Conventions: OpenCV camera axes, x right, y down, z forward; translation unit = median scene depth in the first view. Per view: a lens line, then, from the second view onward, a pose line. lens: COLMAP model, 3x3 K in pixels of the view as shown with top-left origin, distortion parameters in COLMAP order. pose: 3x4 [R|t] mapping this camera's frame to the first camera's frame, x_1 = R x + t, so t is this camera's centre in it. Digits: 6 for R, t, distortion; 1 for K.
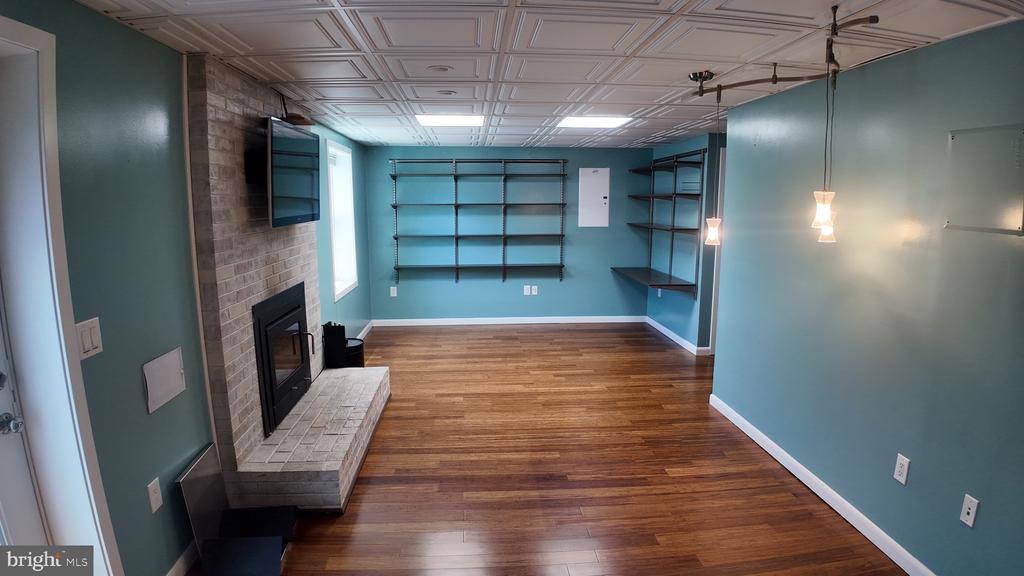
lens RADIAL K [[554.7, 0, 512.0], [0, 554.7, 288.0], [0, 0, 1]] dist [-0.111187, -0.000988]
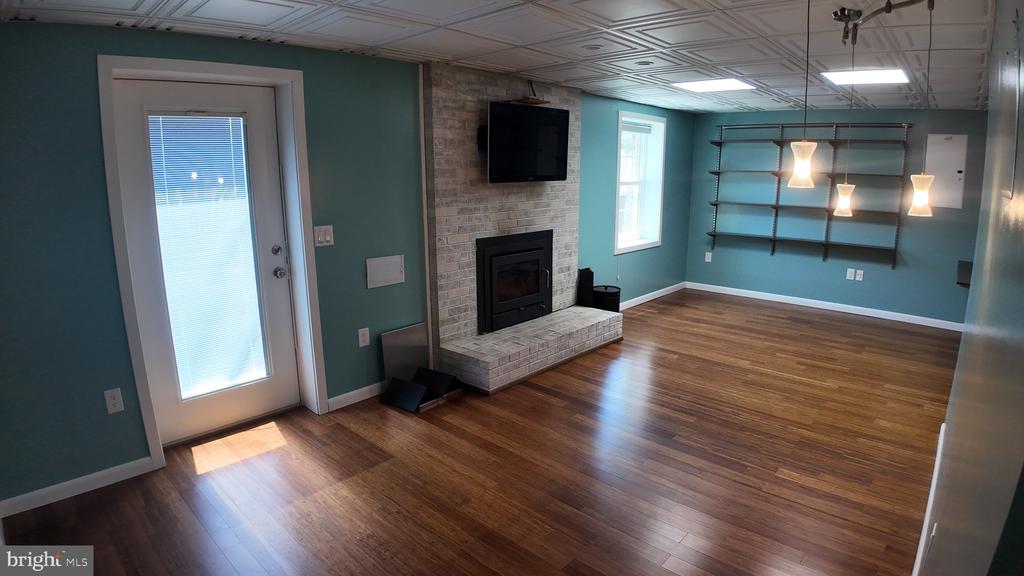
lens RADIAL K [[545.3, 0, 494.2], [0, 545.3, 281.4], [0, 0, 1]] dist [-0.002779, -0.111198]
pose [[0.683149, 0.151916, -0.714303, 0.366182], [-0.117639, 0.988242, 0.097668, -0.000864], [0.720742, 0.017308, 0.692988, 0.030236]]
